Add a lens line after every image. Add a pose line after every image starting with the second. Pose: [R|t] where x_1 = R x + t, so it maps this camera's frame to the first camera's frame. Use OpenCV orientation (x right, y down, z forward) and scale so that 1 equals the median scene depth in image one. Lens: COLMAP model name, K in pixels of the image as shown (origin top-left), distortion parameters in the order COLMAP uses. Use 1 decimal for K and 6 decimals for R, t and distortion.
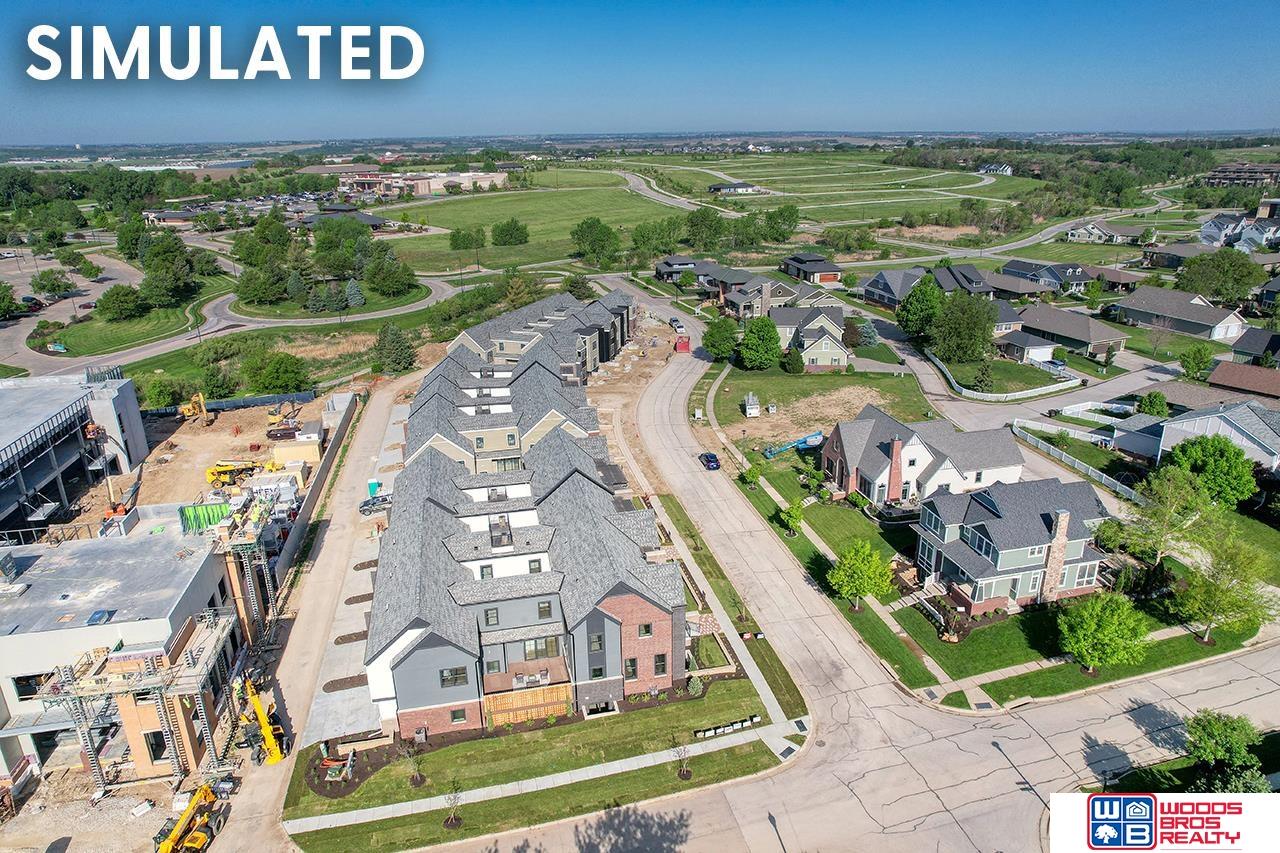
lens RADIAL K [[821.5, 0, 641.1], [0, 821.5, 417.1], [0, 0, 1]] dist [-0.080443, 0.068572]
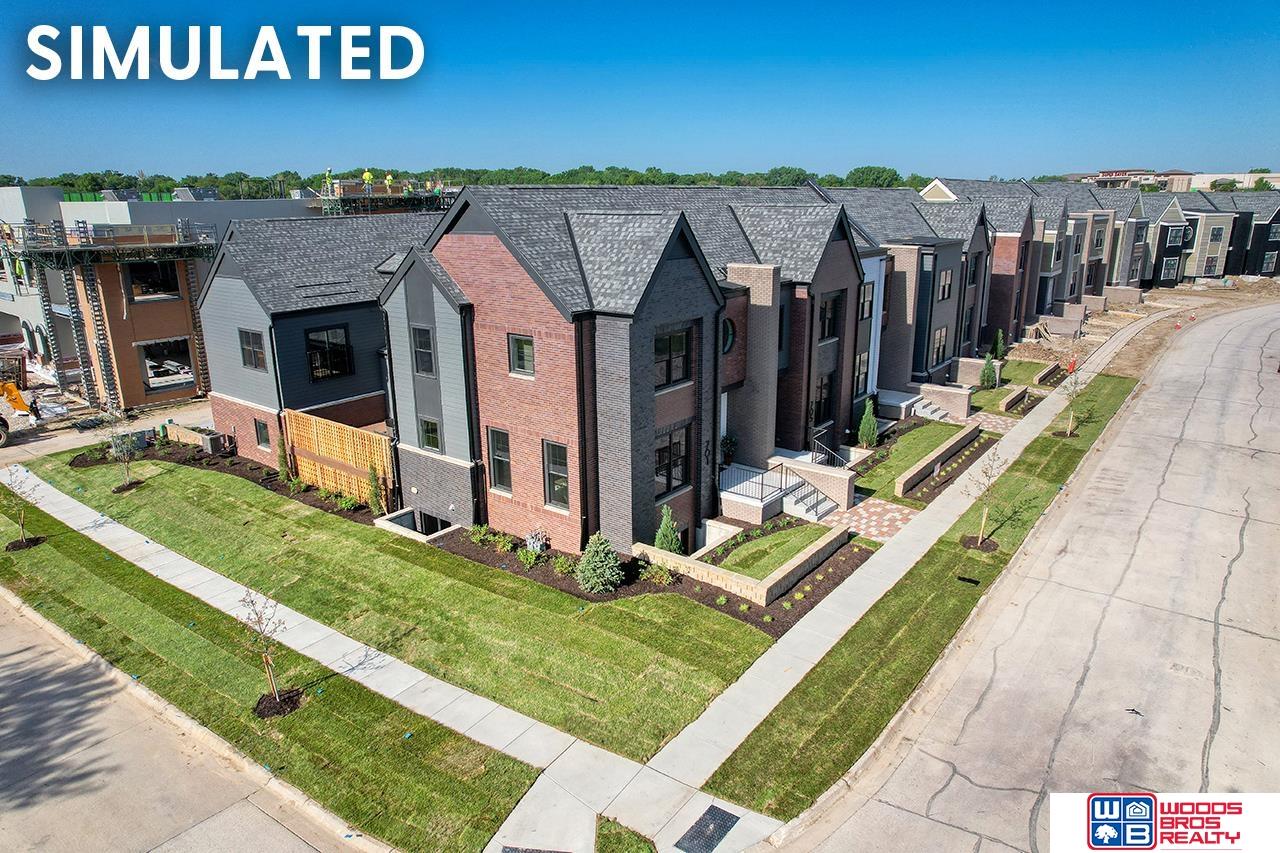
lens RADIAL K [[821.5, 0, 642.4], [0, 821.5, 430.7], [0, 0, 1]] dist [-0.080443, 0.068572]
pose [[0.632666, 0.224256, -0.741244, 0.186186], [-0.255397, 0.964025, 0.073670, 0.146595], [0.731099, 0.142703, 0.667181, 0.463083]]
